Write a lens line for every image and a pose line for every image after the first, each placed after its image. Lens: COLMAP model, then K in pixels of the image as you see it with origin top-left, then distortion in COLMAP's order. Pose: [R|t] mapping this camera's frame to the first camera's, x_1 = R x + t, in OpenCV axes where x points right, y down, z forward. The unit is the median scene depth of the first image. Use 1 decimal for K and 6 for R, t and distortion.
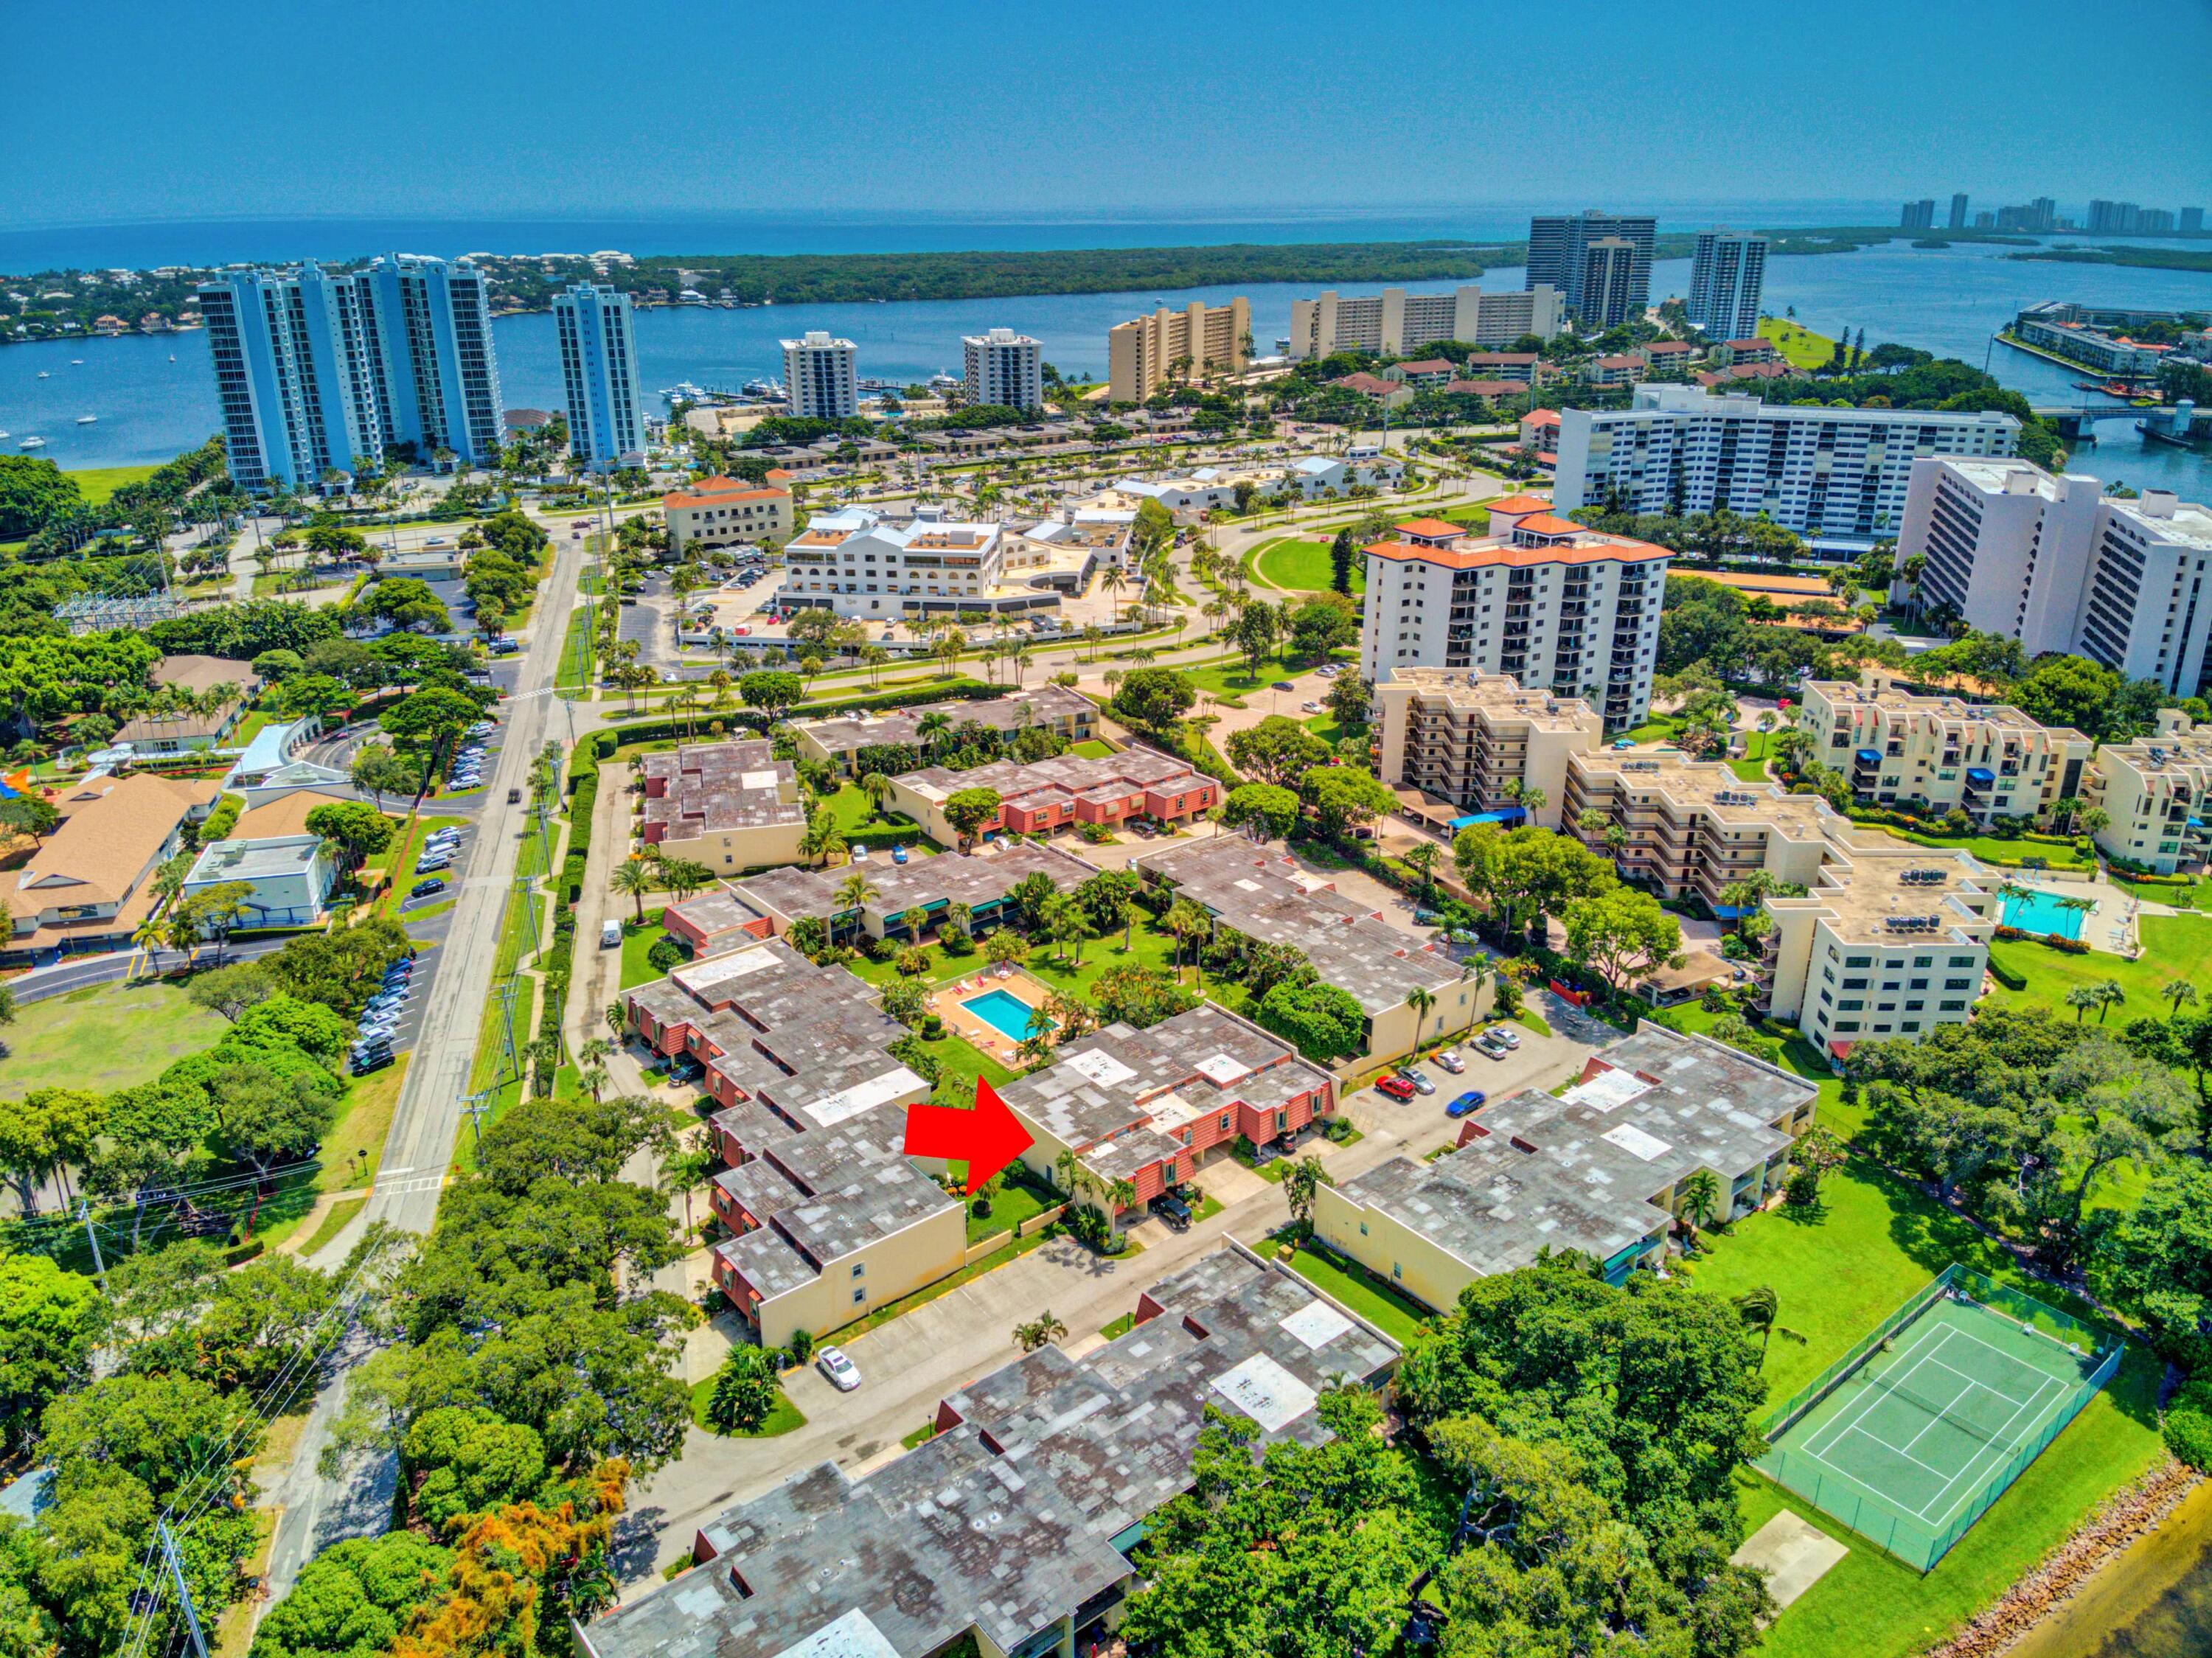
lens RADIAL K [[1568.7, 0, 1088.3], [0, 1568.7, 827.2], [0, 0, 1]] dist [0.179777, -0.307460]
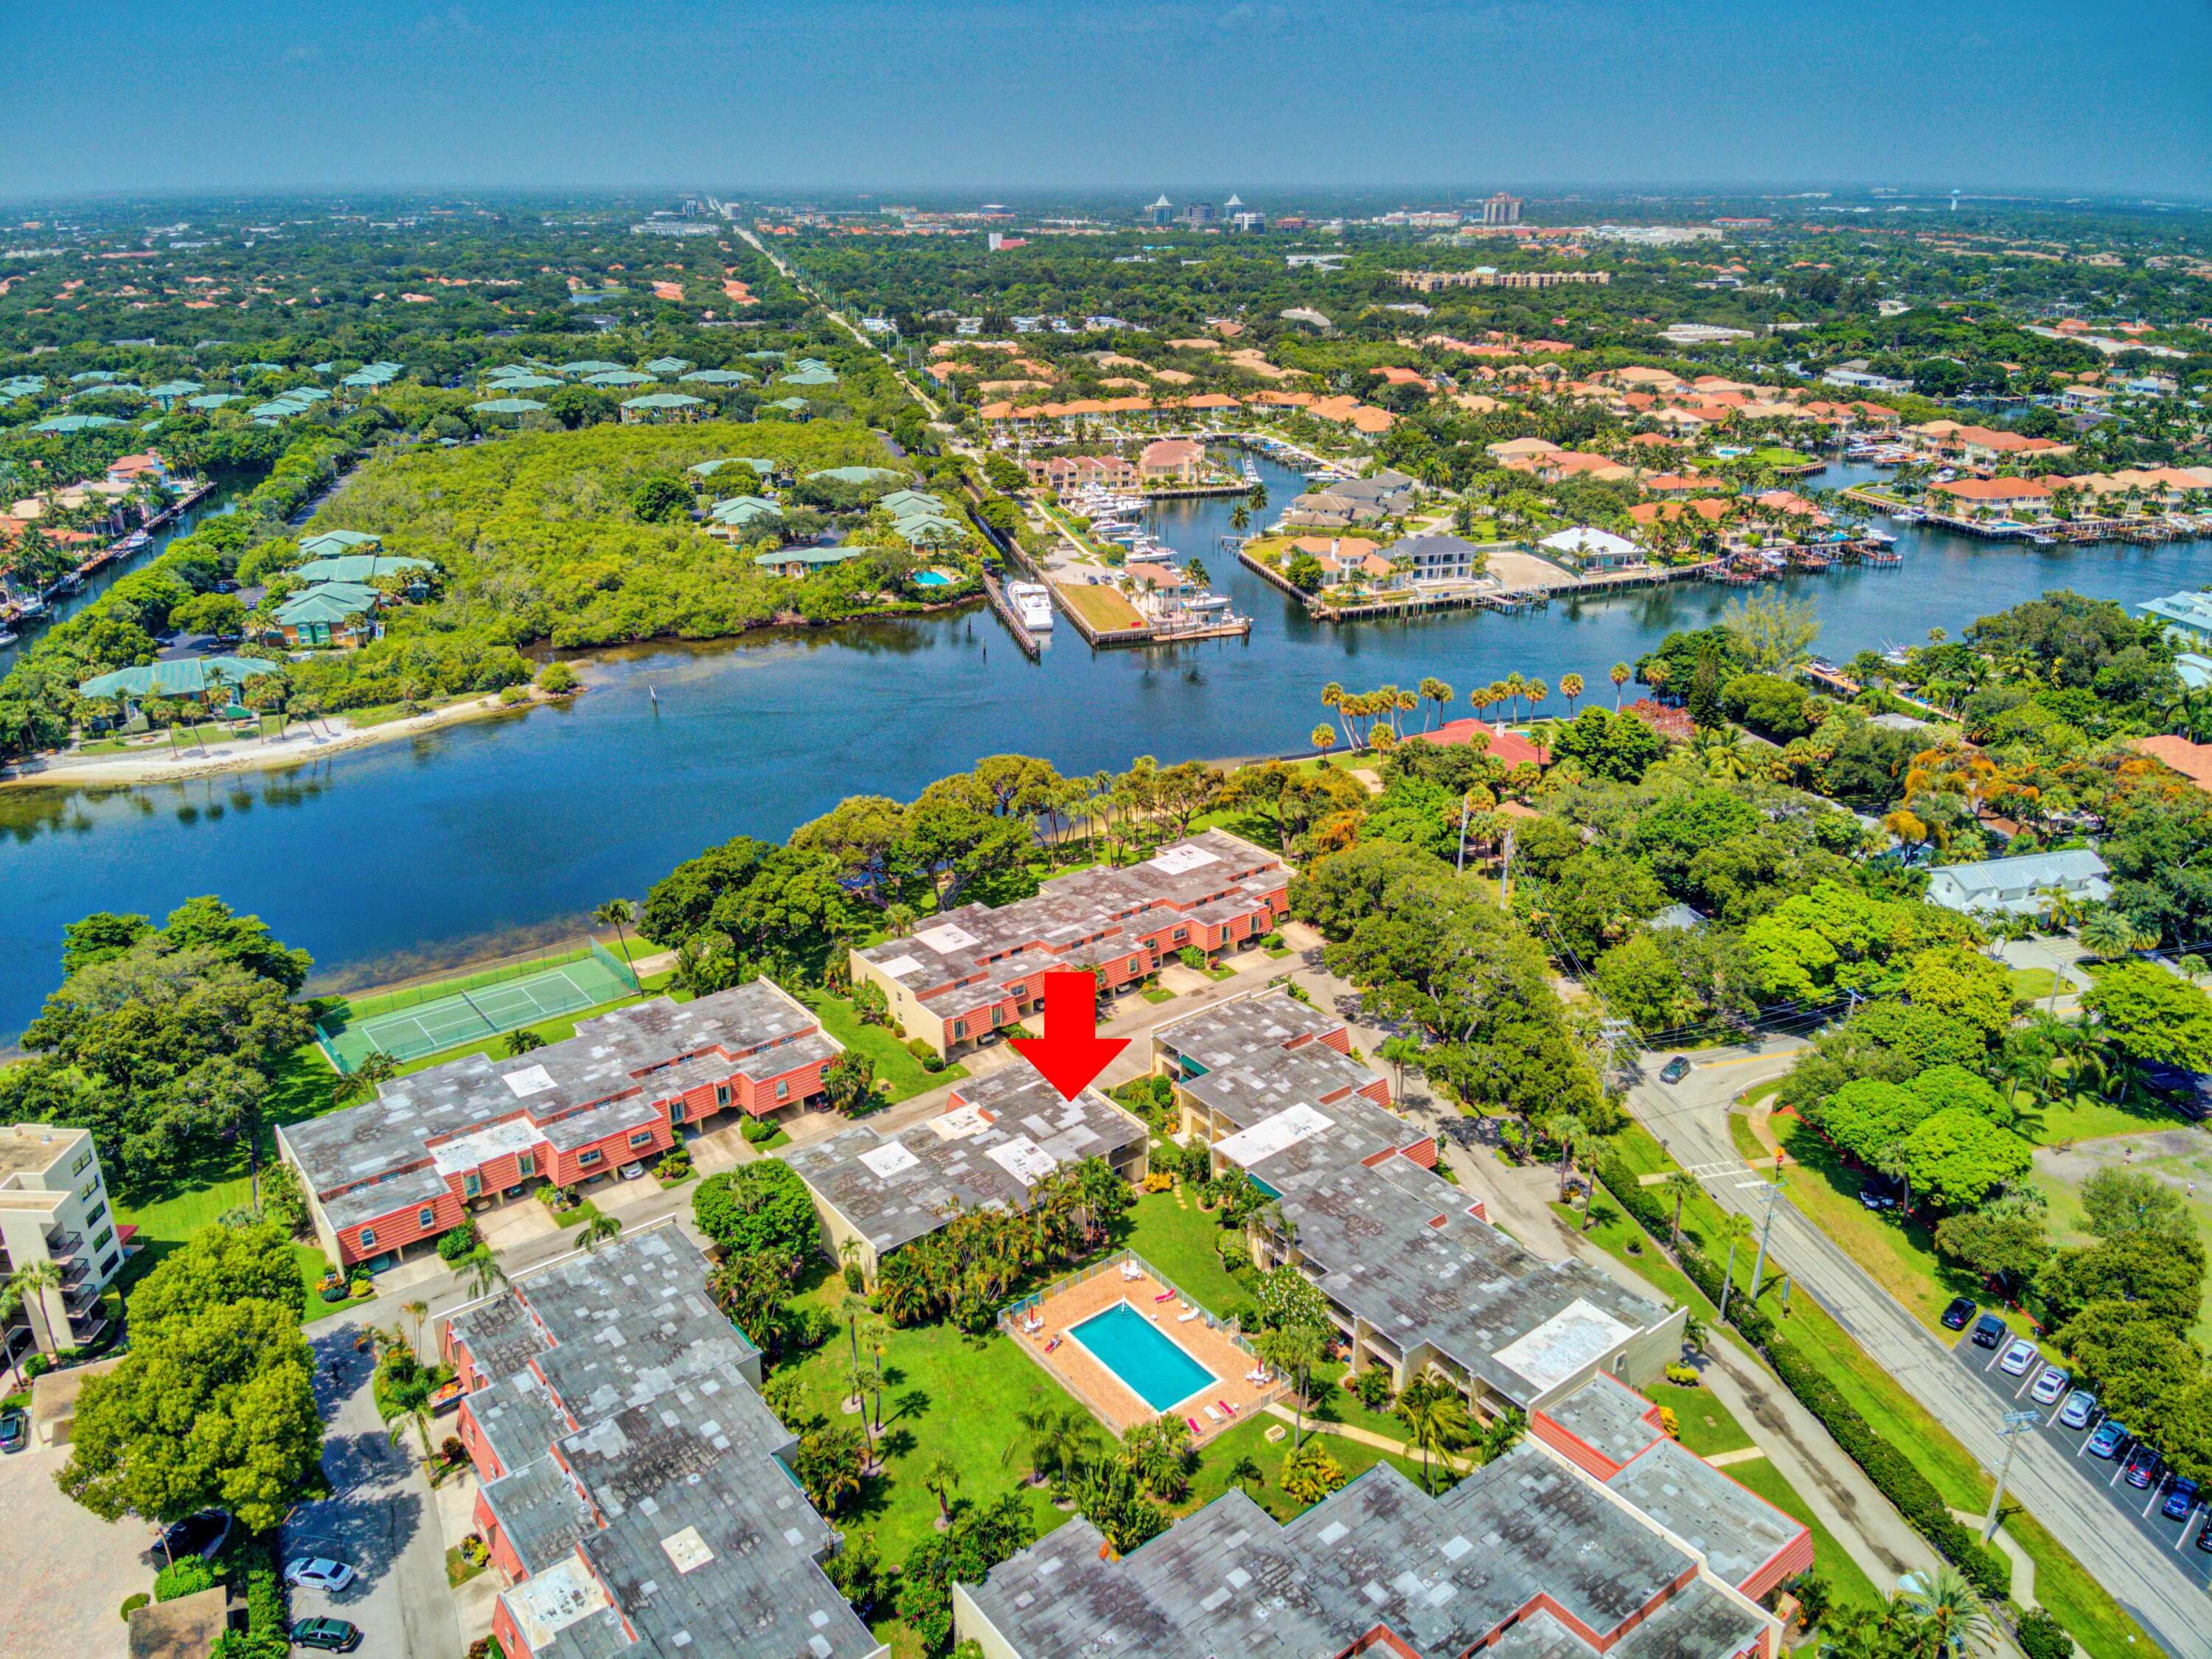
lens RADIAL K [[1598.1, 0, 1098.5], [0, 1598.1, 819.3], [0, 0, 1]] dist [0.164609, -0.261476]
pose [[-0.999949, 0.000186, 0.010119, -0.025695], [0.007052, 0.729990, 0.683422, -0.368149], [-0.007260, 0.683458, -0.729954, 0.919100]]
